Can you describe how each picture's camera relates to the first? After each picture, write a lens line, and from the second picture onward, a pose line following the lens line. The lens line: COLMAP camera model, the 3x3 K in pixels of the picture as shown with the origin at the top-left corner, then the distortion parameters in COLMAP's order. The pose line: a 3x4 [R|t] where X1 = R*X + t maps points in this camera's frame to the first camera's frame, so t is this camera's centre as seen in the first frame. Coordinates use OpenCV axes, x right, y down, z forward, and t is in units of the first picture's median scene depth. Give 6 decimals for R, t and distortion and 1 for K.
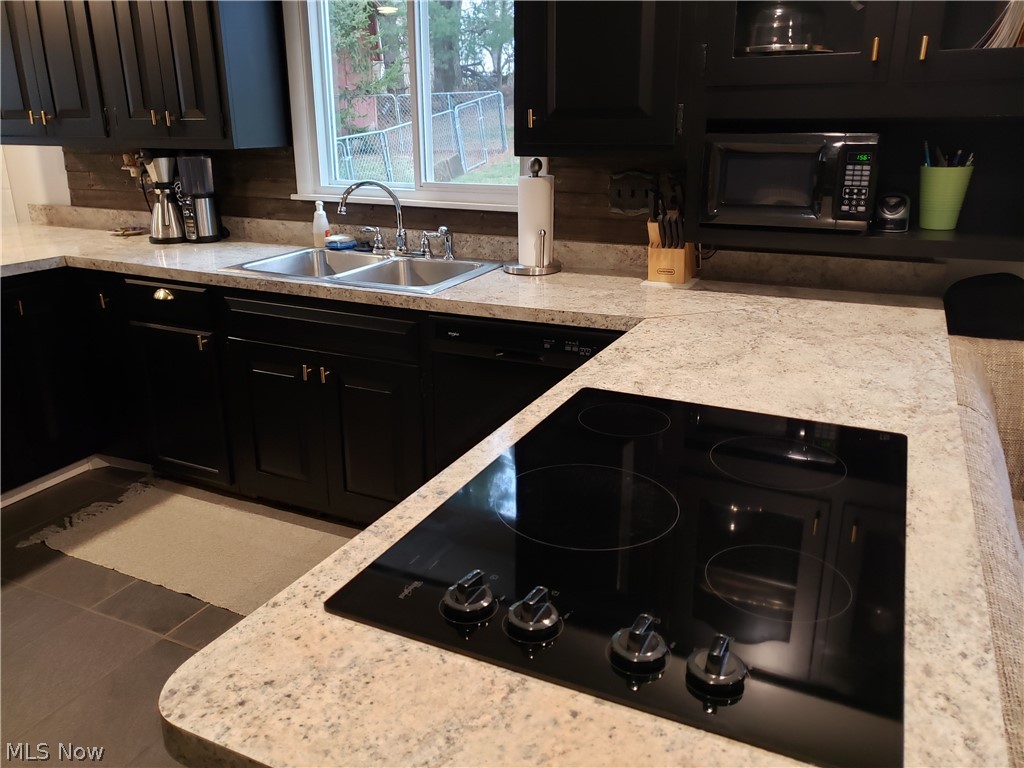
lens RADIAL K [[795.9, 0, 521.0], [0, 795.9, 374.1], [0, 0, 1]] dist [0.050693, -0.055500]
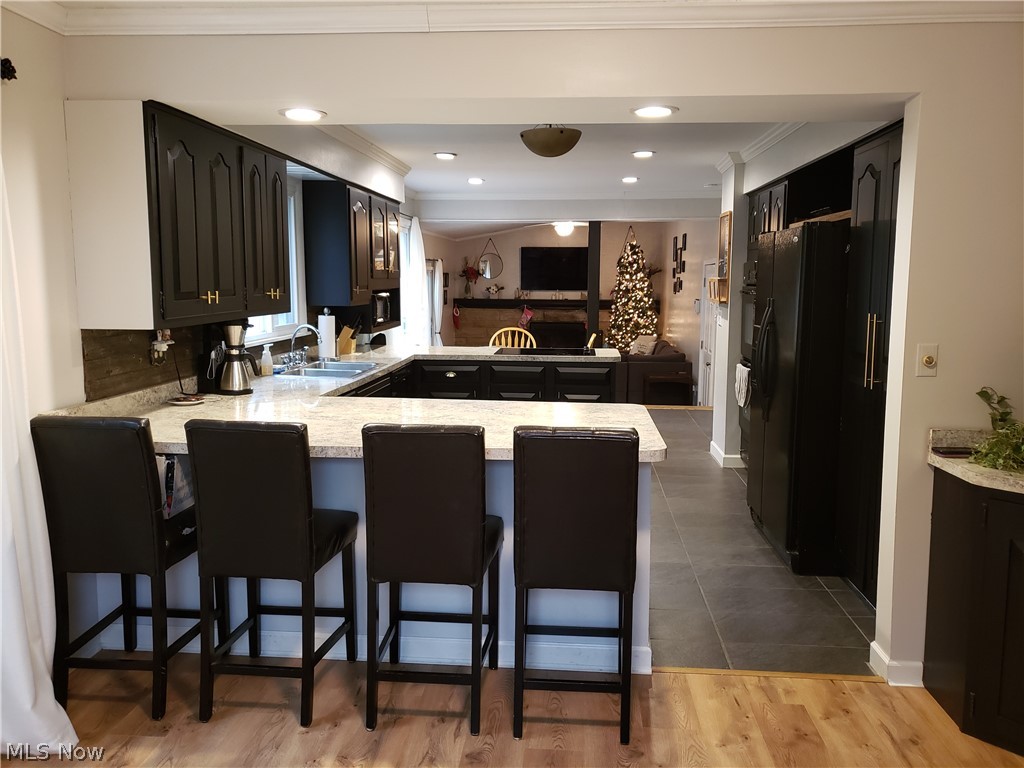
lens RADIAL K [[795.9, 0, 506.3], [0, 795.9, 381.5], [0, 0, 1]] dist [0.050693, -0.055500]
pose [[-0.345151, -0.120377, 0.930796, -2.087398], [0.282853, 0.932289, 0.225456, -0.417138], [-0.894911, 0.341095, -0.287731, 1.210176]]
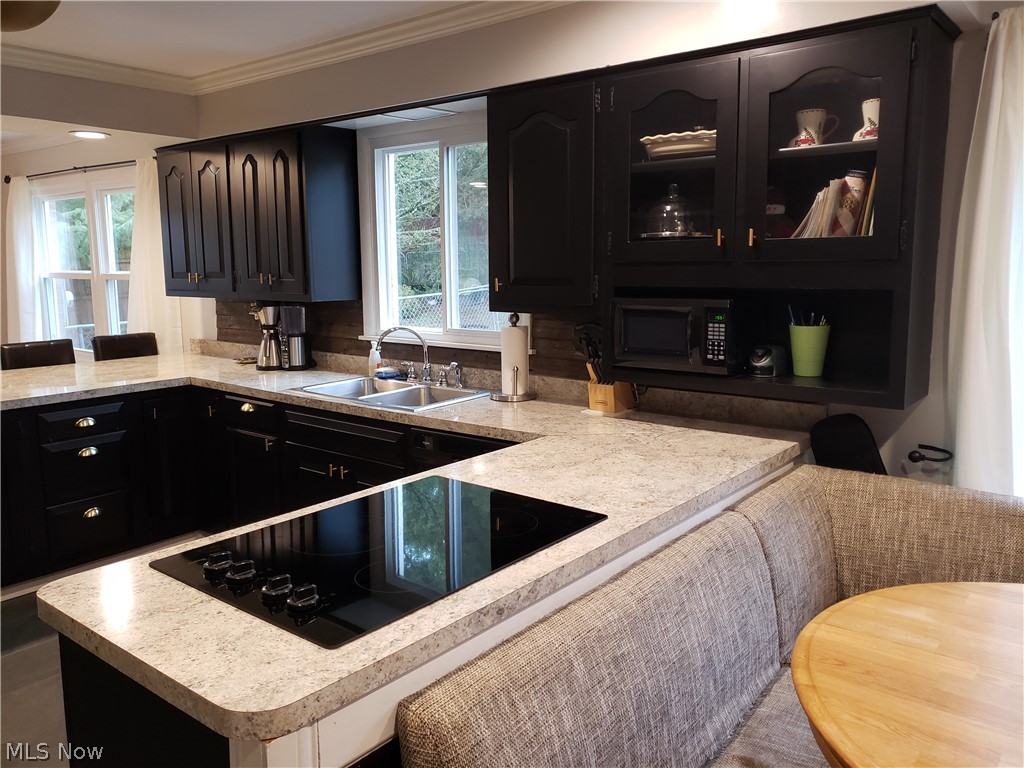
lens RADIAL K [[795.9, 0, 513.0], [0, 795.9, 371.9], [0, 0, 1]] dist [0.050693, -0.055500]
pose [[0.972963, 0.029435, -0.229078, 0.302635], [-0.068398, 0.984076, -0.164061, 0.032759], [0.220601, 0.175294, 0.959483, -0.201364]]
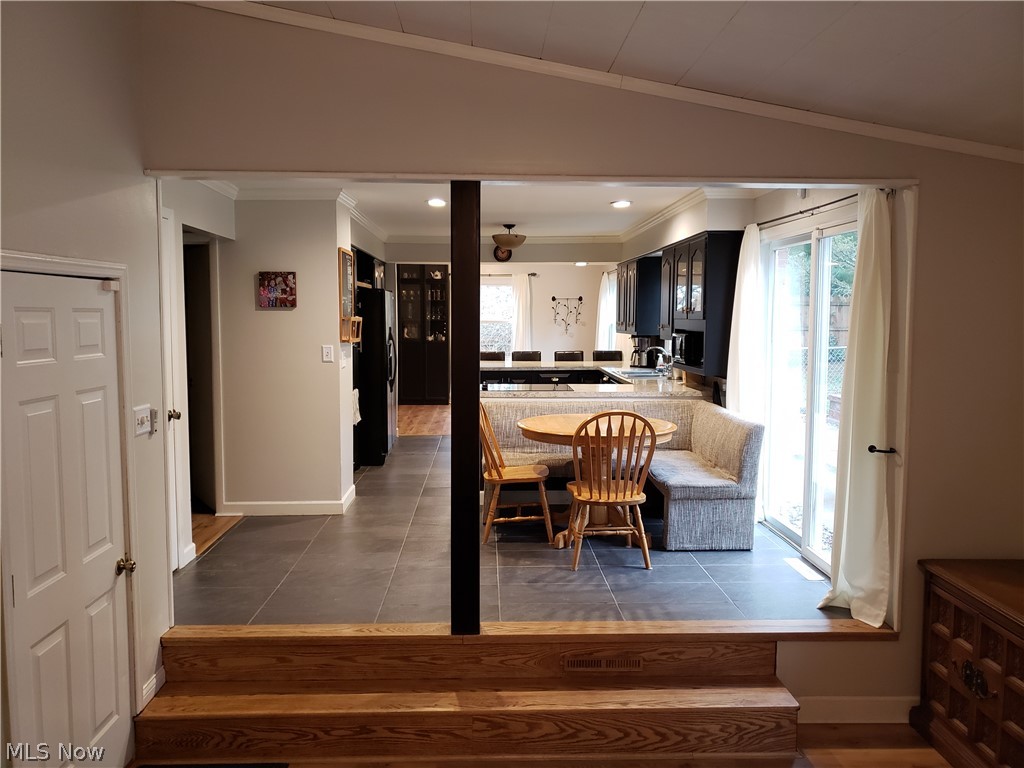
lens RADIAL K [[795.9, 0, 507.0], [0, 795.9, 390.9], [0, 0, 1]] dist [0.050693, -0.055500]
pose [[0.451946, 0.090186, -0.887475, 2.261419], [-0.276946, 0.959901, -0.043489, 0.198002], [0.847966, 0.265437, 0.458800, -0.783311]]
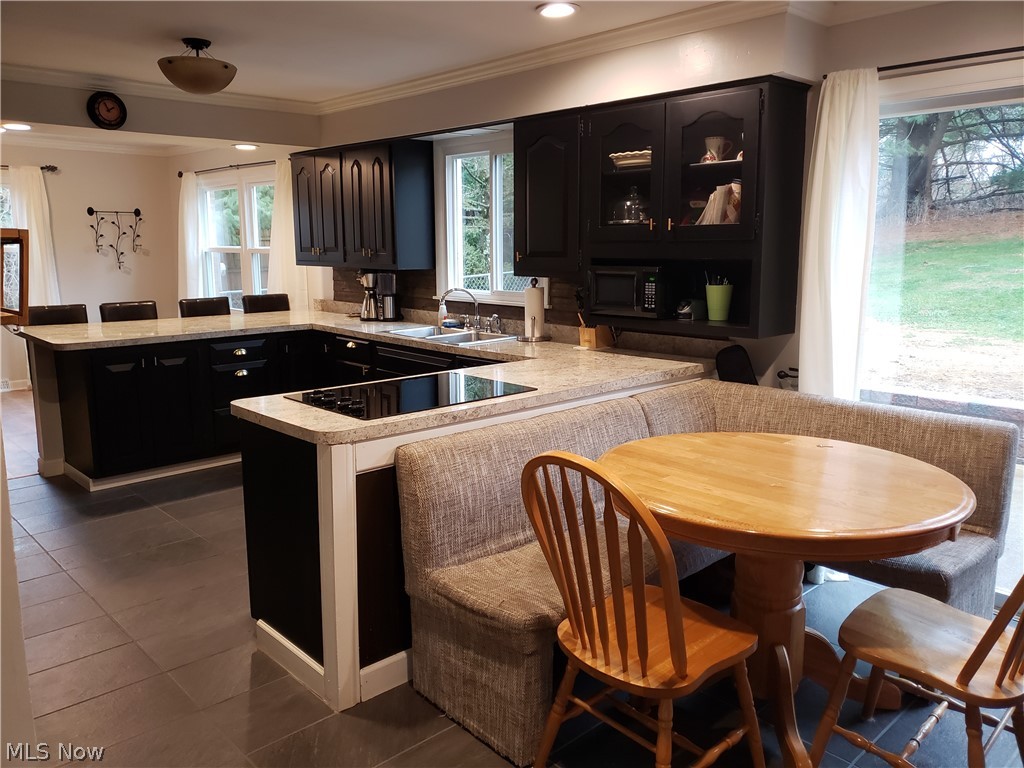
lens RADIAL K [[795.9, 0, 527.0], [0, 795.9, 376.8], [0, 0, 1]] dist [0.050693, -0.055500]
pose [[0.934138, 0.061973, -0.351490, 0.620934], [-0.111737, 0.986084, -0.123095, 0.164100], [0.338971, 0.154262, 0.928064, -0.597337]]
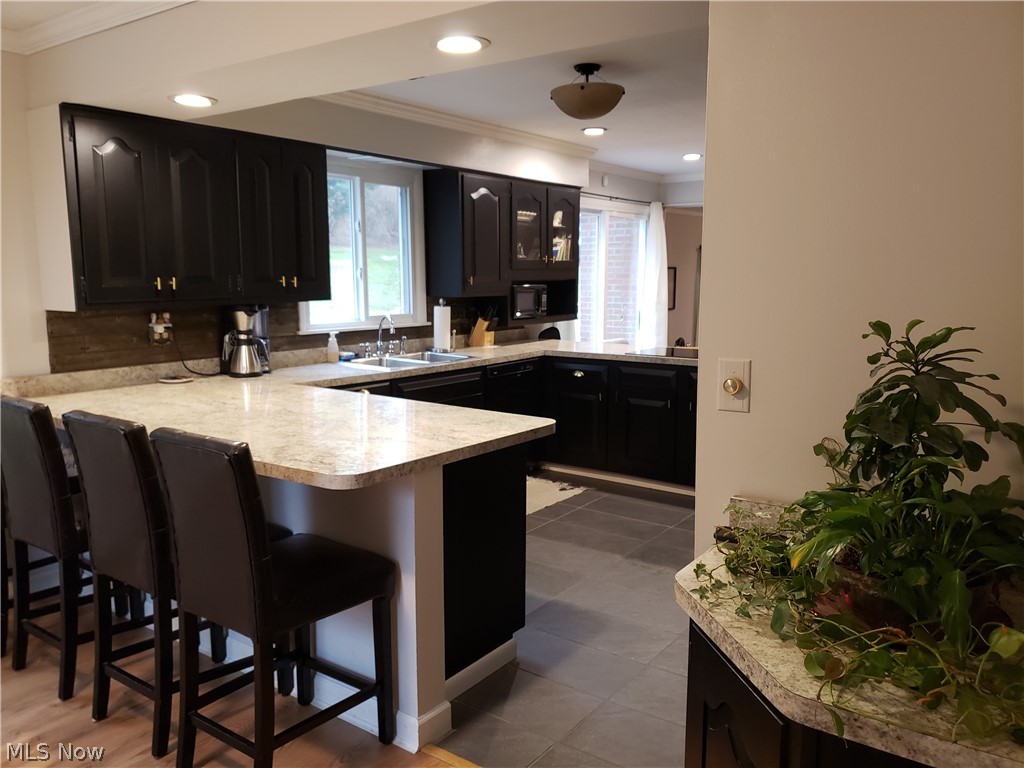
lens RADIAL K [[795.9, 0, 506.9], [0, 795.9, 385.6], [0, 0, 1]] dist [0.050693, -0.055500]
pose [[0.187432, -0.135551, 0.972880, -1.961802], [0.299759, 0.951081, 0.074763, -0.151920], [-0.935422, 0.277616, 0.218895, 0.430343]]
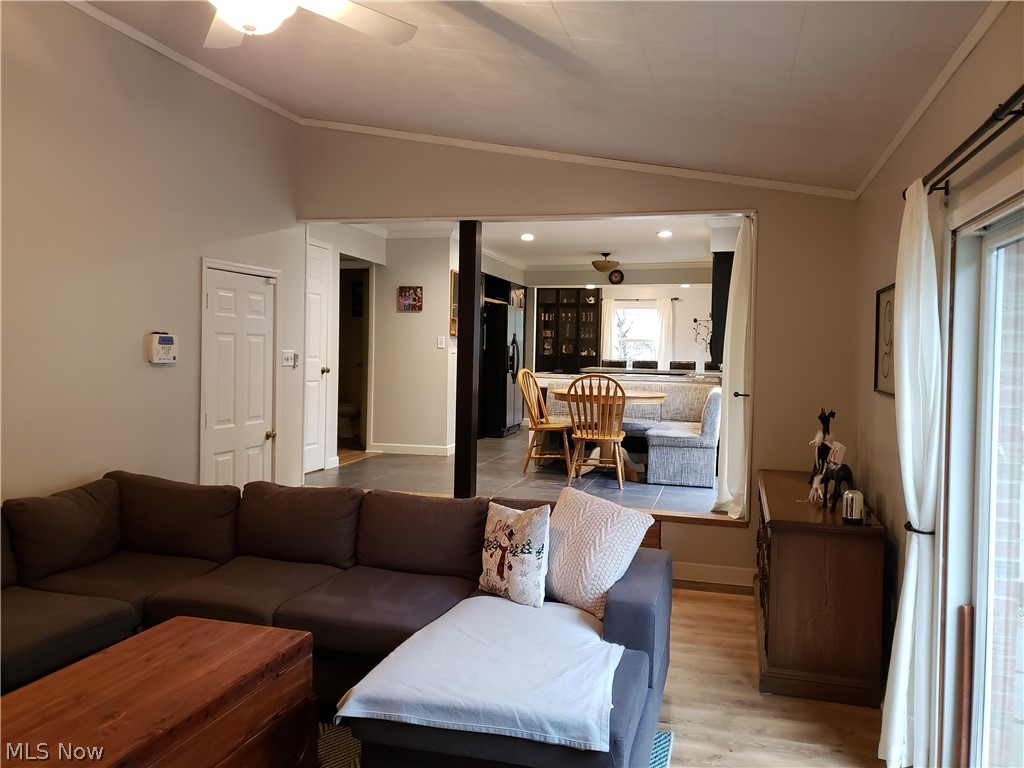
lens RADIAL K [[795.9, 0, 511.1], [0, 795.9, 382.8], [0, 0, 1]] dist [0.050693, -0.055500]
pose [[0.166721, 0.045308, -0.984963, 3.251248], [-0.321236, 0.946937, -0.010816, 0.236099], [0.932208, 0.318209, 0.172429, -0.443504]]
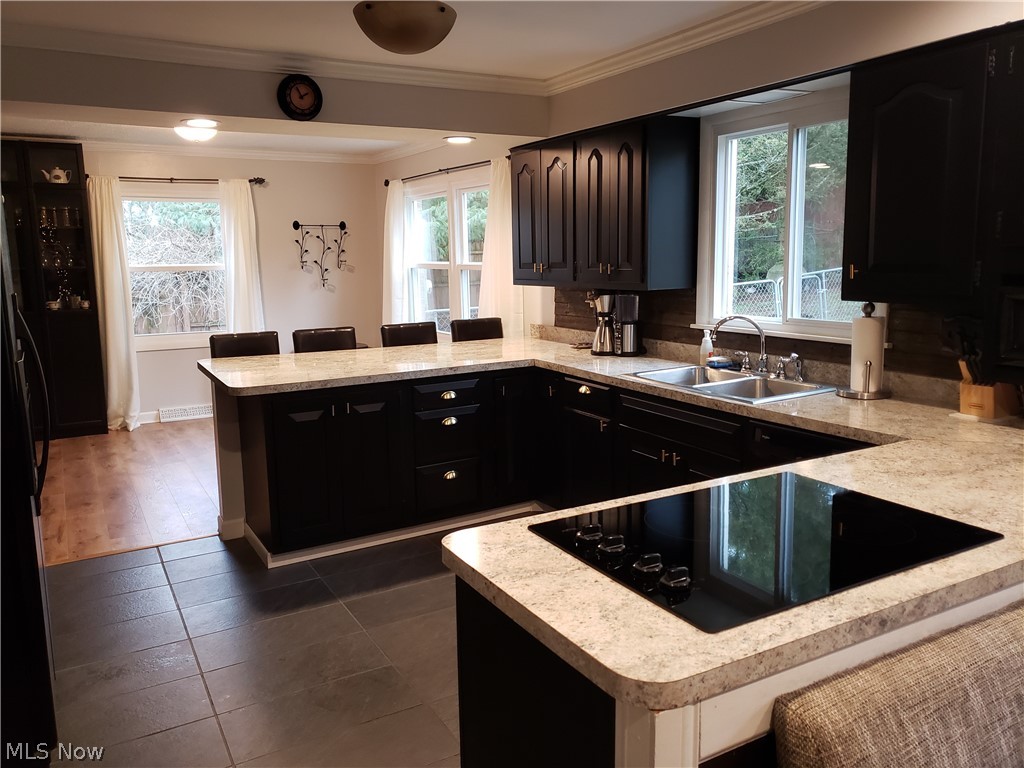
lens RADIAL K [[795.9, 0, 524.4], [0, 795.9, 368.8], [0, 0, 1]] dist [0.050693, -0.055500]
pose [[0.824317, 0.071403, -0.561607, 0.263478], [-0.160546, 0.980772, -0.110952, 0.038812], [0.542886, 0.181623, 0.819931, -0.223441]]
